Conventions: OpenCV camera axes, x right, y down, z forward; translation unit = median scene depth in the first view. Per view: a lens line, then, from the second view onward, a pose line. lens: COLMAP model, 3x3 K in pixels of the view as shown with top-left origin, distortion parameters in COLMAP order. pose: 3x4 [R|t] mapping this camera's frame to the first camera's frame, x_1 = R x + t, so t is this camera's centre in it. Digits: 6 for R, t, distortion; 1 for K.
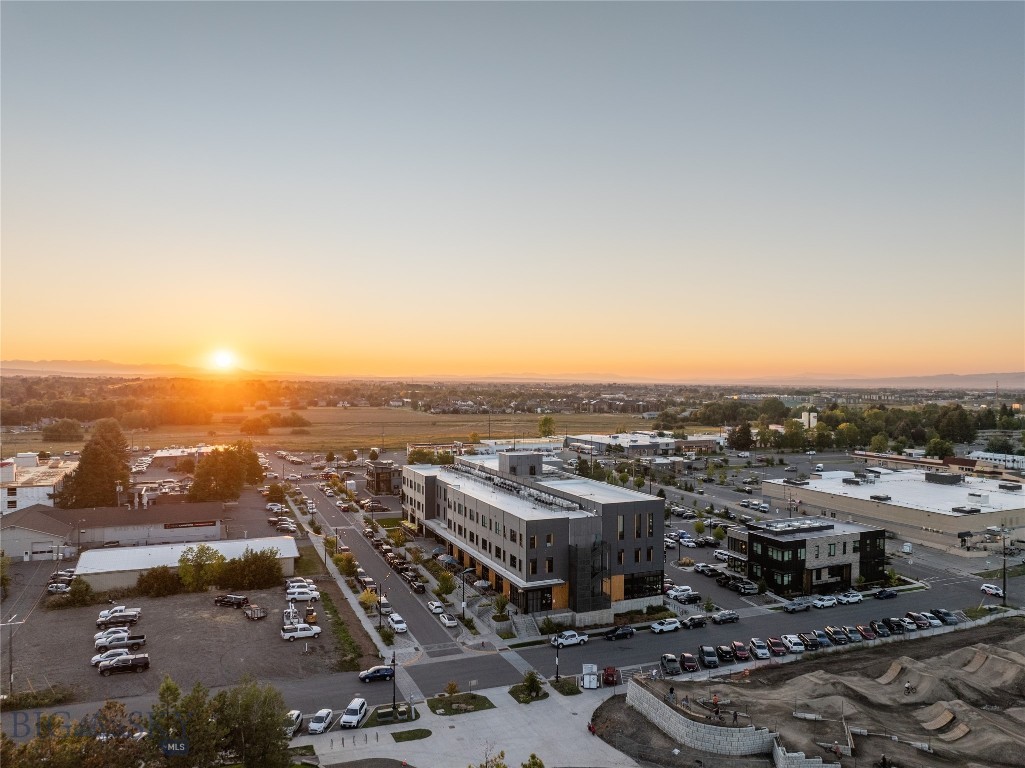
lens RADIAL K [[718.2, 0, 512.8], [0, 718.2, 385.6], [0, 0, 1]] dist [-0.040072, 0.006601]
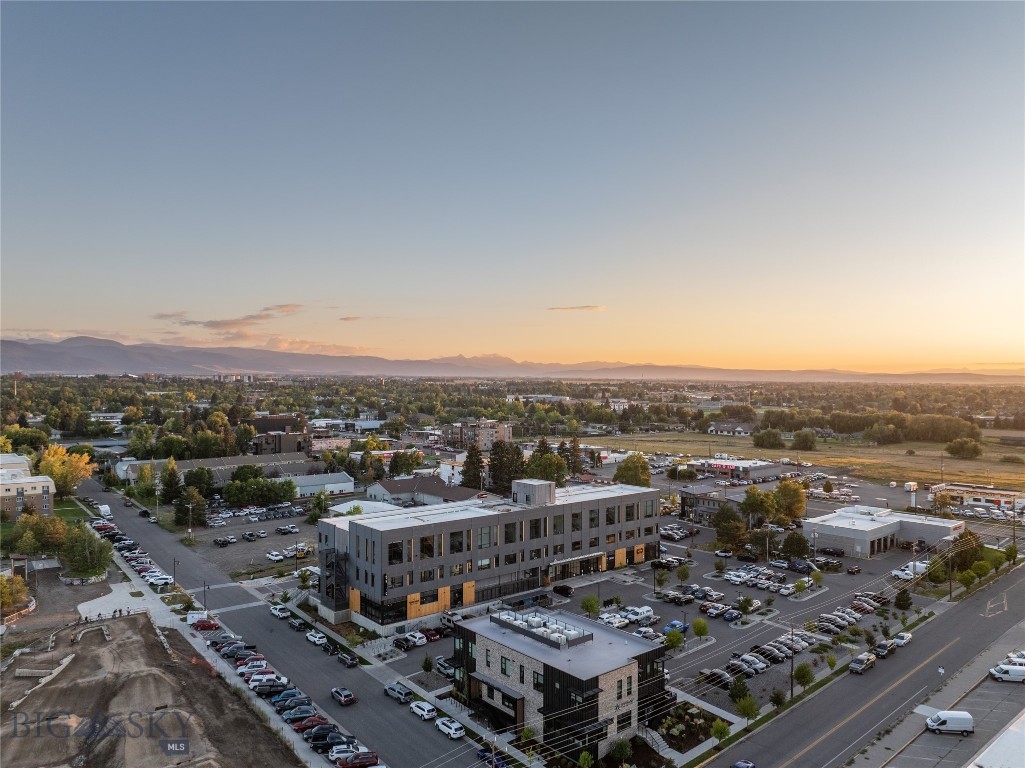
lens RADIAL K [[718.2, 0, 516.1], [0, 718.2, 376.1], [0, 0, 1]] dist [-0.040072, 0.006601]
pose [[0.277621, -0.018221, -0.960518, 1.115700], [-0.005503, 0.999774, -0.020556, -0.038197], [0.960675, 0.010992, 0.277458, 0.805312]]
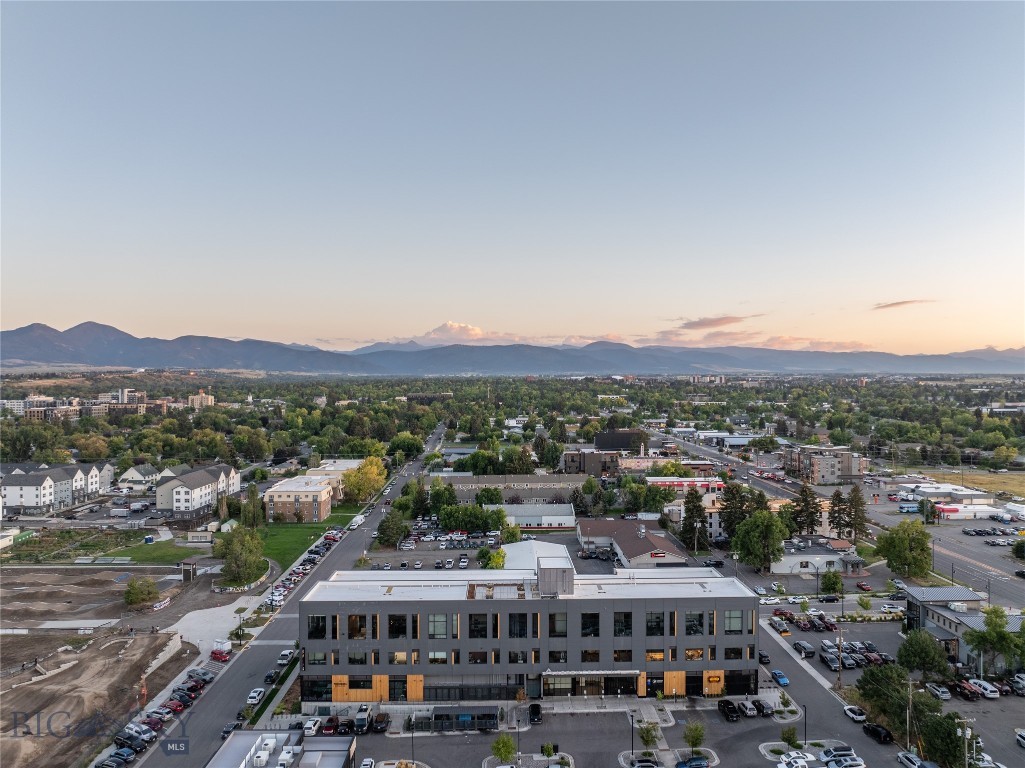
lens RADIAL K [[718.2, 0, 521.4], [0, 718.2, 388.6], [0, 0, 1]] dist [-0.040072, 0.006601]
pose [[-0.374024, 0.001913, -0.927417, 0.875238], [-0.009580, 0.999937, 0.005927, -0.122402], [0.927370, 0.011101, -0.373982, 1.466886]]
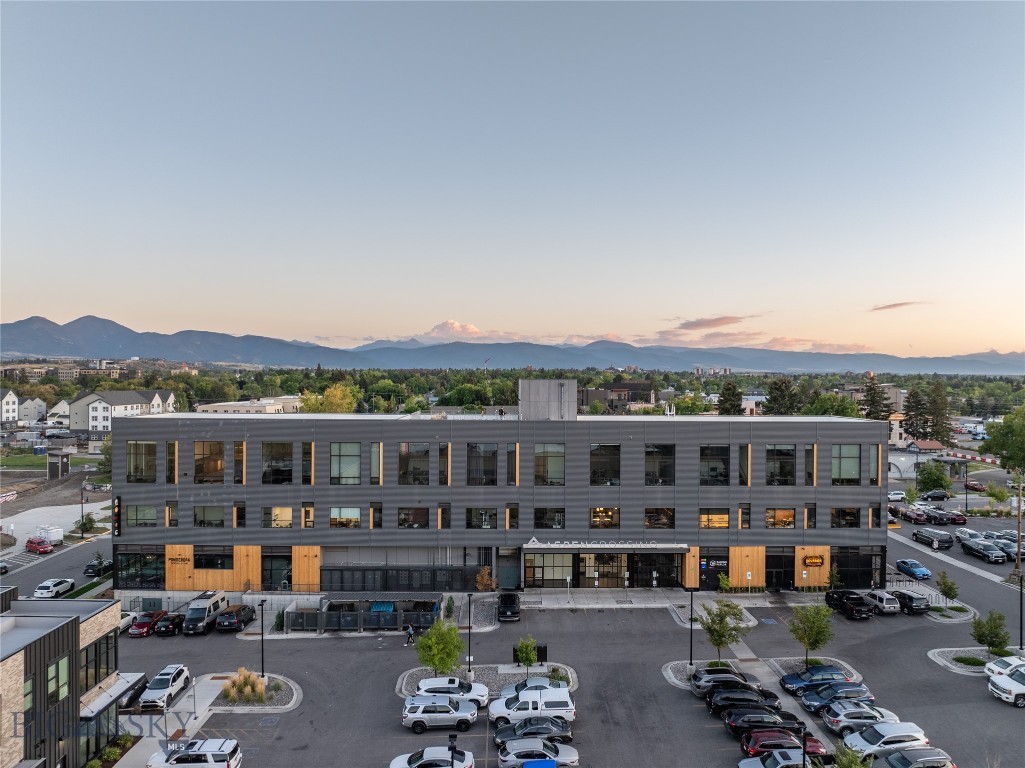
lens RADIAL K [[718.2, 0, 517.2], [0, 718.2, 379.6], [0, 0, 1]] dist [-0.040072, 0.006601]
pose [[-0.380162, -0.012720, -0.924832, 0.535489], [-0.016543, 0.999839, -0.006952, 0.114633], [0.924772, 0.012656, -0.380312, 1.358476]]
